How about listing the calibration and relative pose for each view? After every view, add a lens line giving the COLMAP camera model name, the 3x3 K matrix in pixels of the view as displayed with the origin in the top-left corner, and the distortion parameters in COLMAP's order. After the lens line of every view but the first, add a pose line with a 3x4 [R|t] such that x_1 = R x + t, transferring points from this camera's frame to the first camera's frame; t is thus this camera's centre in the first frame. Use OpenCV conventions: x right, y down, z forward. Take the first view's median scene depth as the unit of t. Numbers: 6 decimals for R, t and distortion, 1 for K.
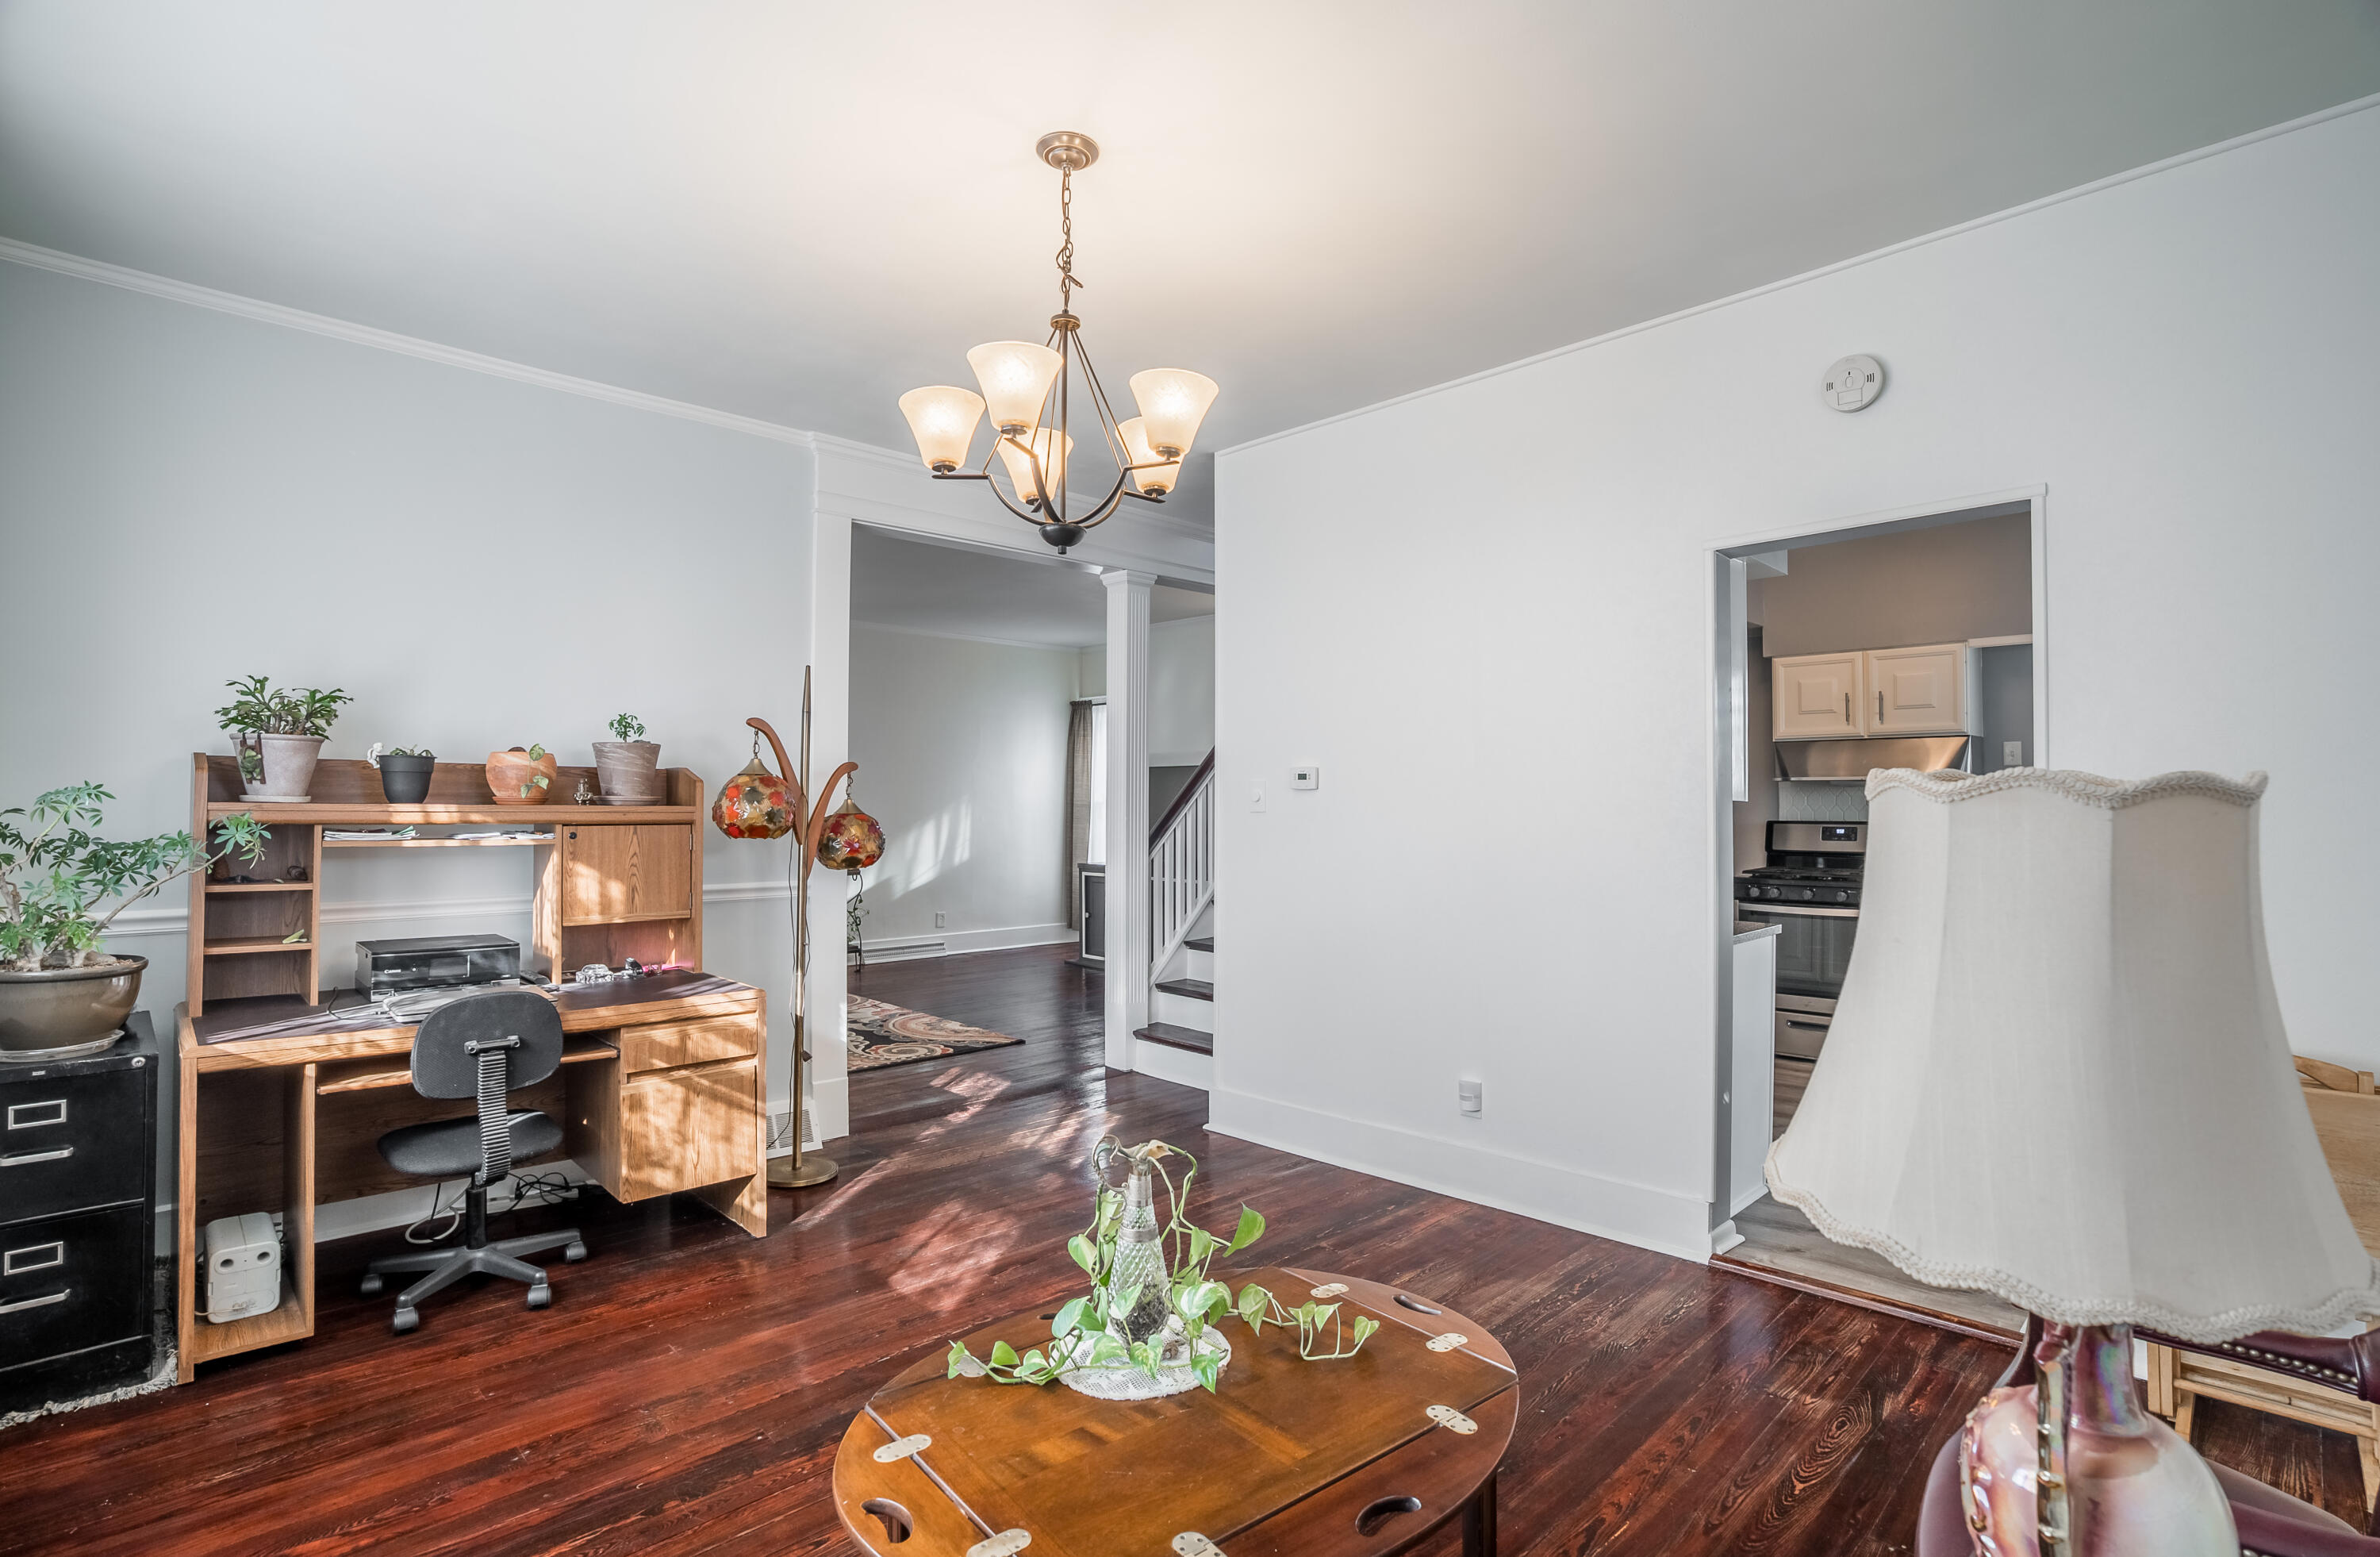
lens RADIAL K [[1113.1, 0, 1185.5], [0, 1113.1, 783.2], [0, 0, 1]] dist [-0.076685, 0.032637]
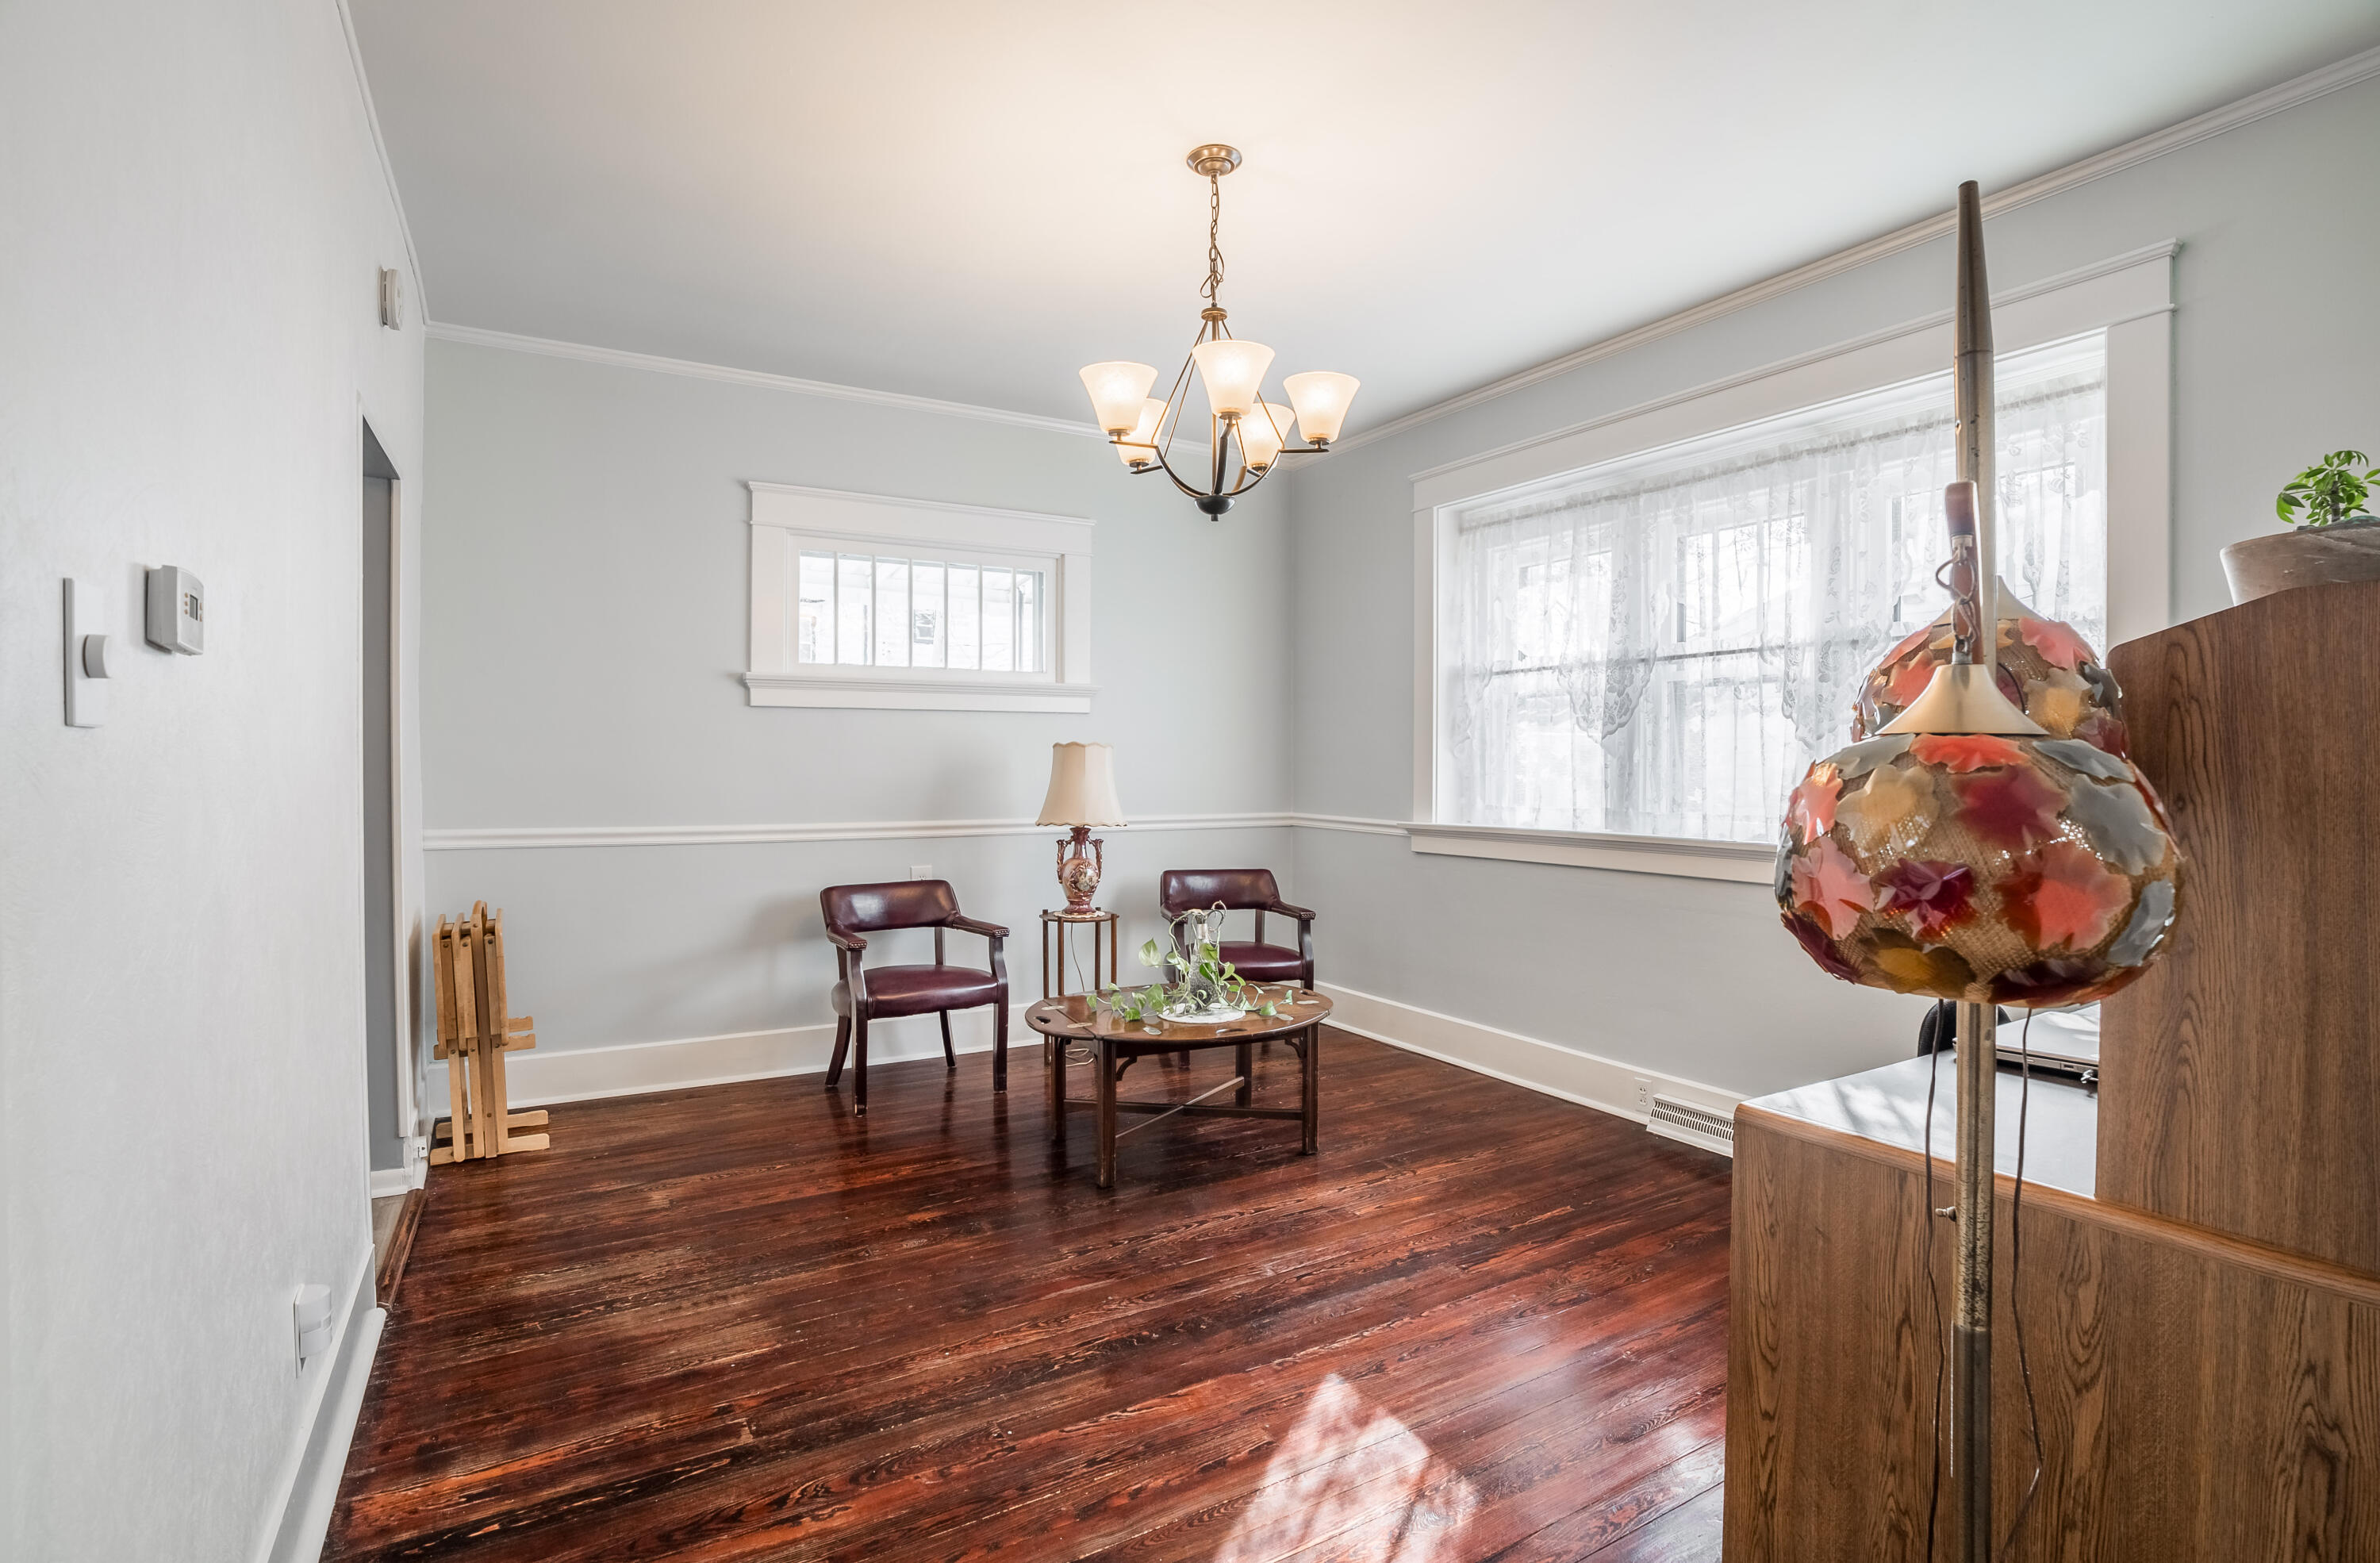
lens RADIAL K [[1116.6, 0, 1151.0], [0, 1116.6, 784.0], [0, 0, 1]] dist [-0.077627, -0.000037]
pose [[-0.961177, -0.006793, 0.275850, -0.281398], [-0.008088, 0.999961, -0.003557, 0.051874], [-0.275815, -0.005650, -0.961194, 1.636598]]
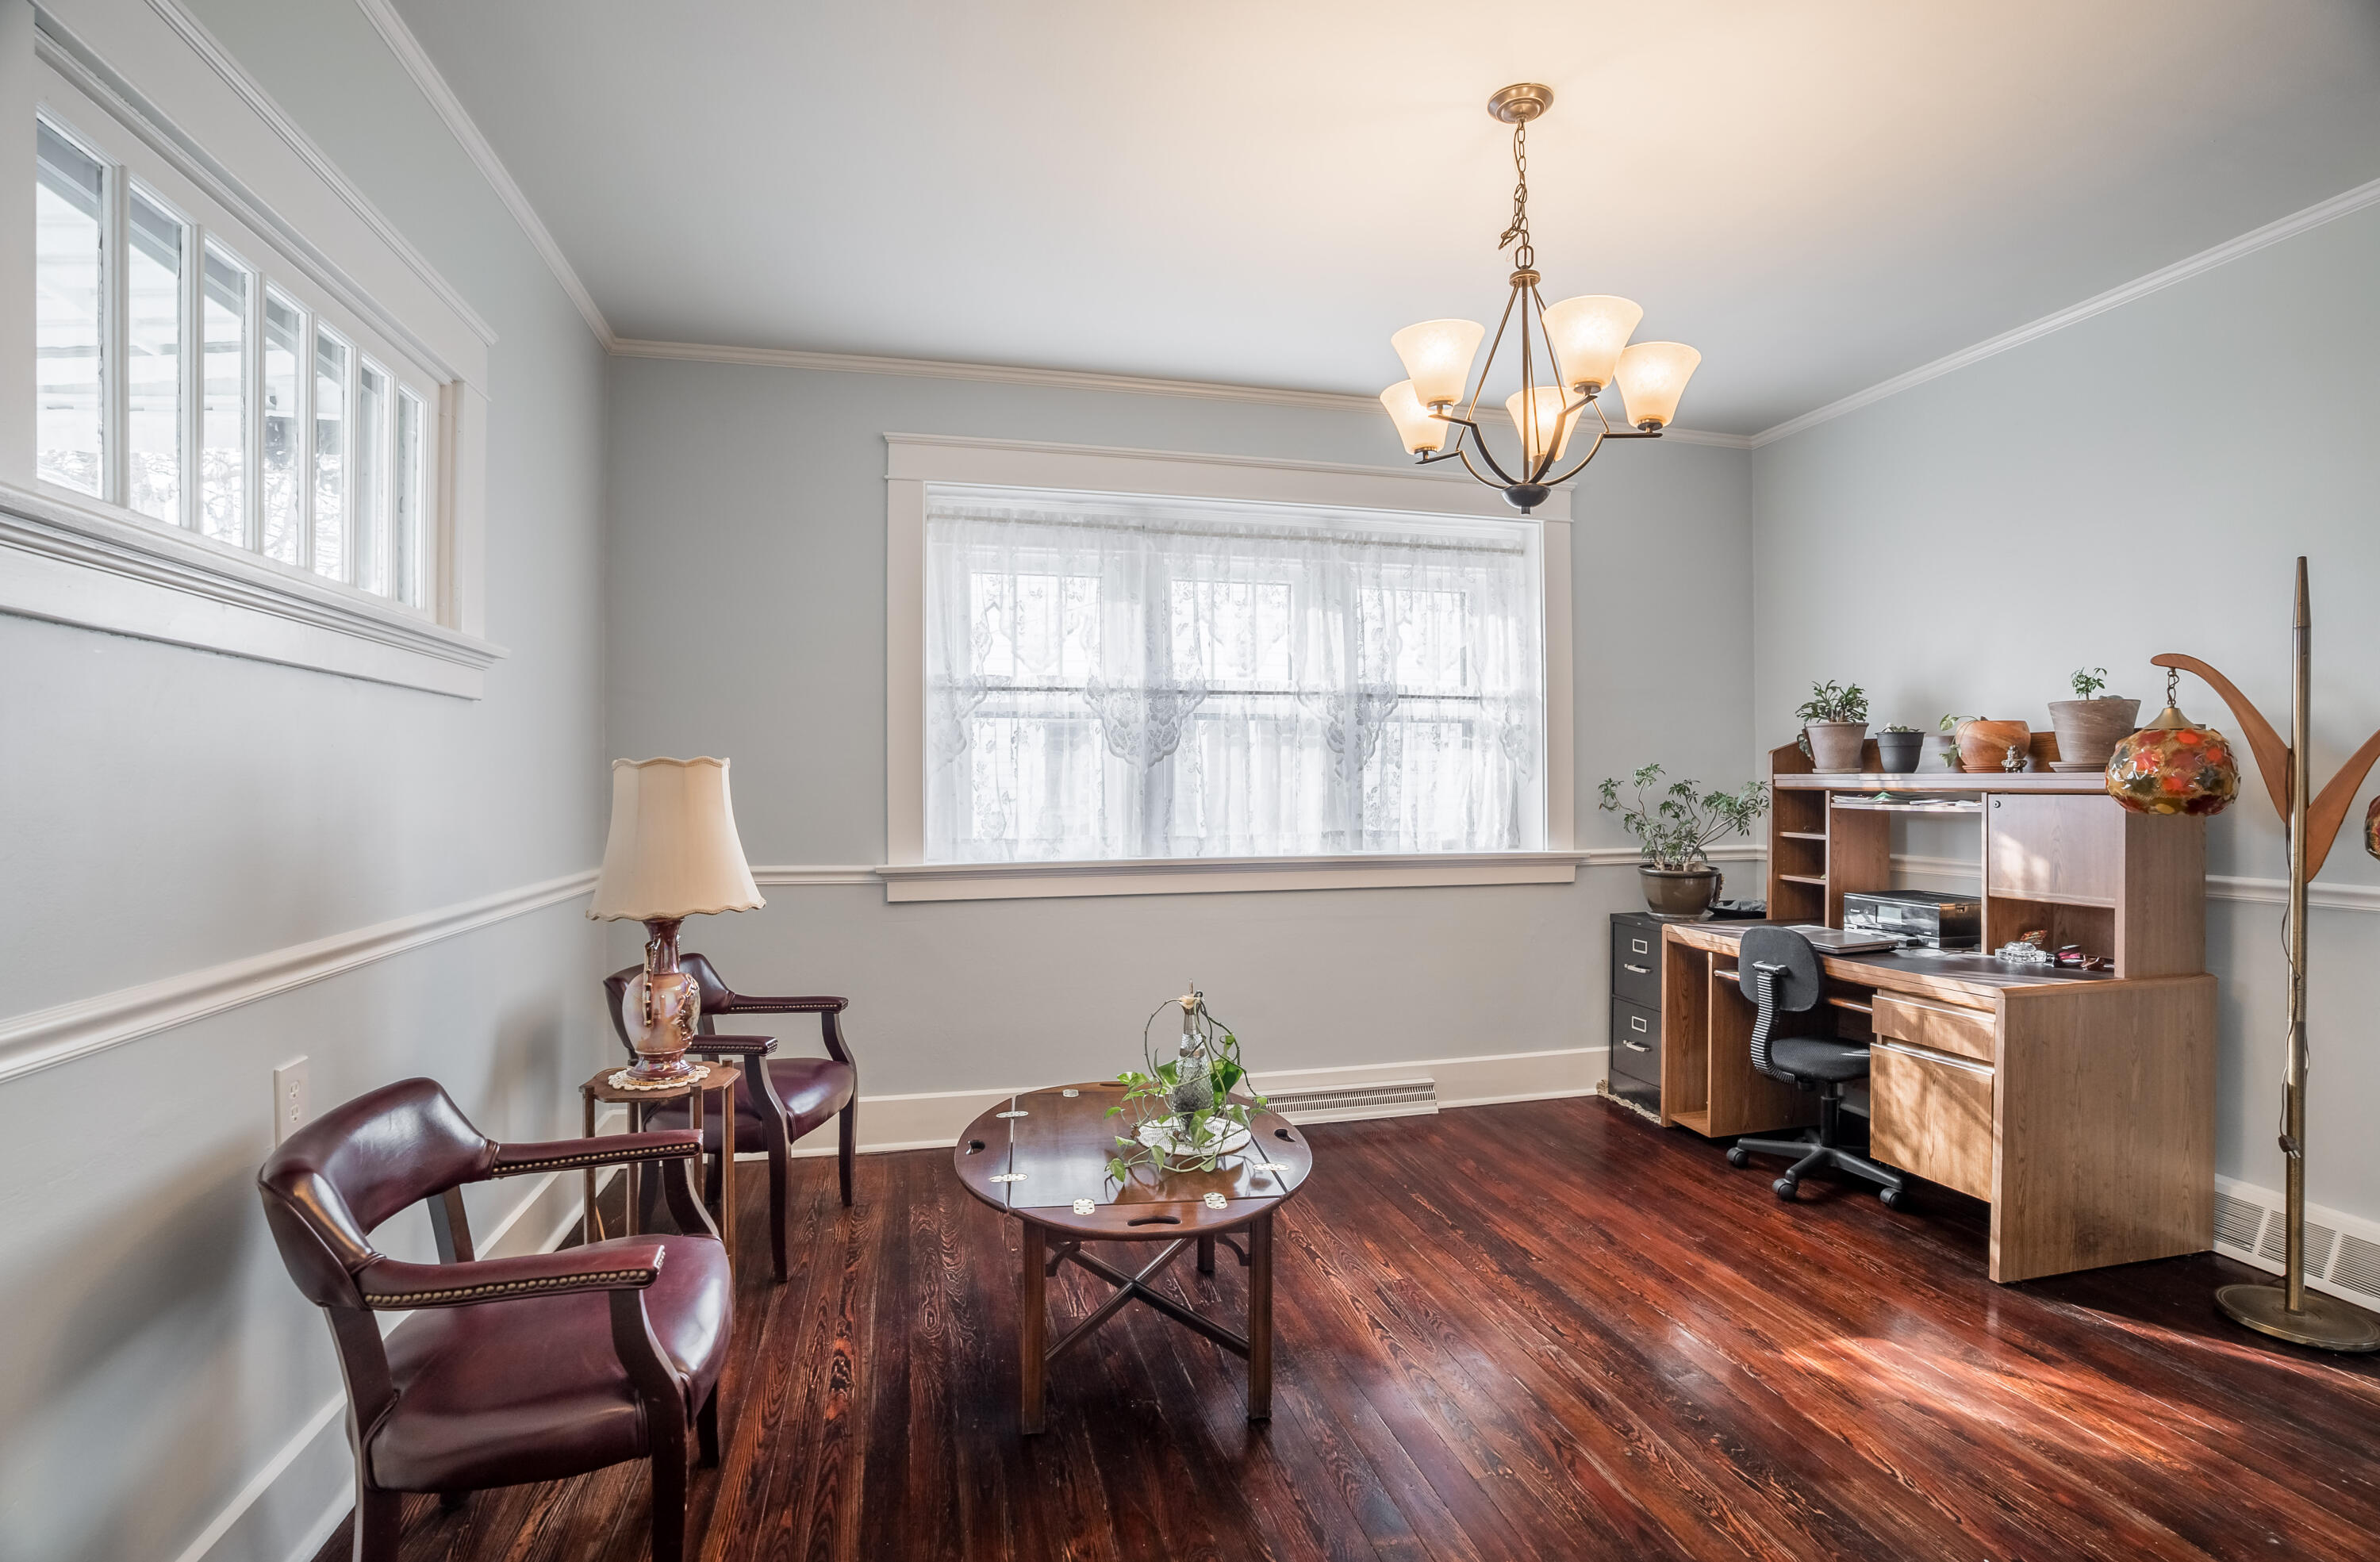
lens RADIAL K [[1112.9, 0, 1185.5], [0, 1112.9, 785.7], [0, 0, 1]] dist [-0.076685, 0.032637]
pose [[-0.522376, 0.000578, -0.852715, 0.684012], [0.021313, 0.999696, -0.012379, 0.030528], [0.852449, -0.024640, -0.522230, 0.964661]]
